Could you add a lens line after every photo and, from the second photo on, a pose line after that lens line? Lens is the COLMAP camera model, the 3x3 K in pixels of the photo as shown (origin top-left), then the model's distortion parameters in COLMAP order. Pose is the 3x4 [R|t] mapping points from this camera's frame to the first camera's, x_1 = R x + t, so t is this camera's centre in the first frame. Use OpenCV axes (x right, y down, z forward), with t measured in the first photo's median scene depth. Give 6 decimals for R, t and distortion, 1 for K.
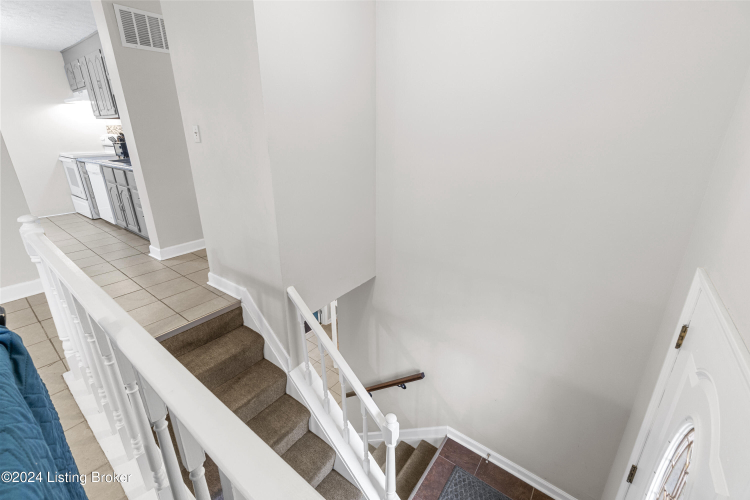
lens RADIAL K [[320.8, 0, 370.0], [0, 320.8, 246.7], [0, 0, 1]] dist [-0.005583, 0.001046]
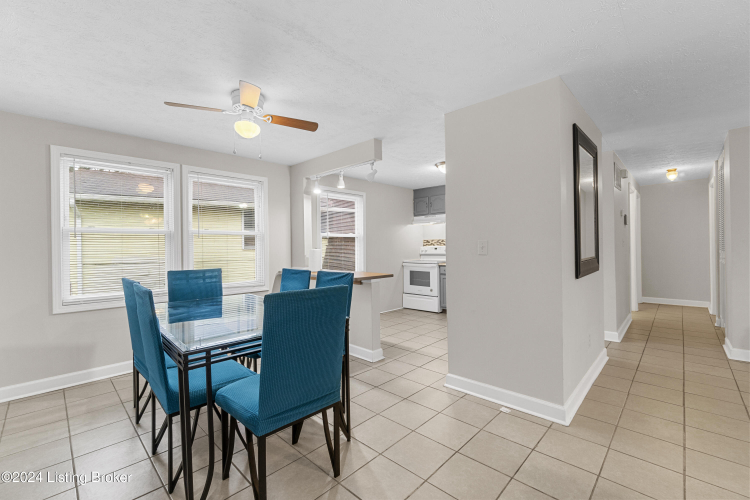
lens RADIAL K [[320.8, 0, 372.0], [0, 320.8, 247.4], [0, 0, 1]] dist [-0.005583, 0.001046]
pose [[0.993208, -0.012789, -0.115649, -0.999268], [-0.026678, 0.942433, -0.333330, 0.091428], [0.113255, 0.334151, 0.935690, -0.237147]]
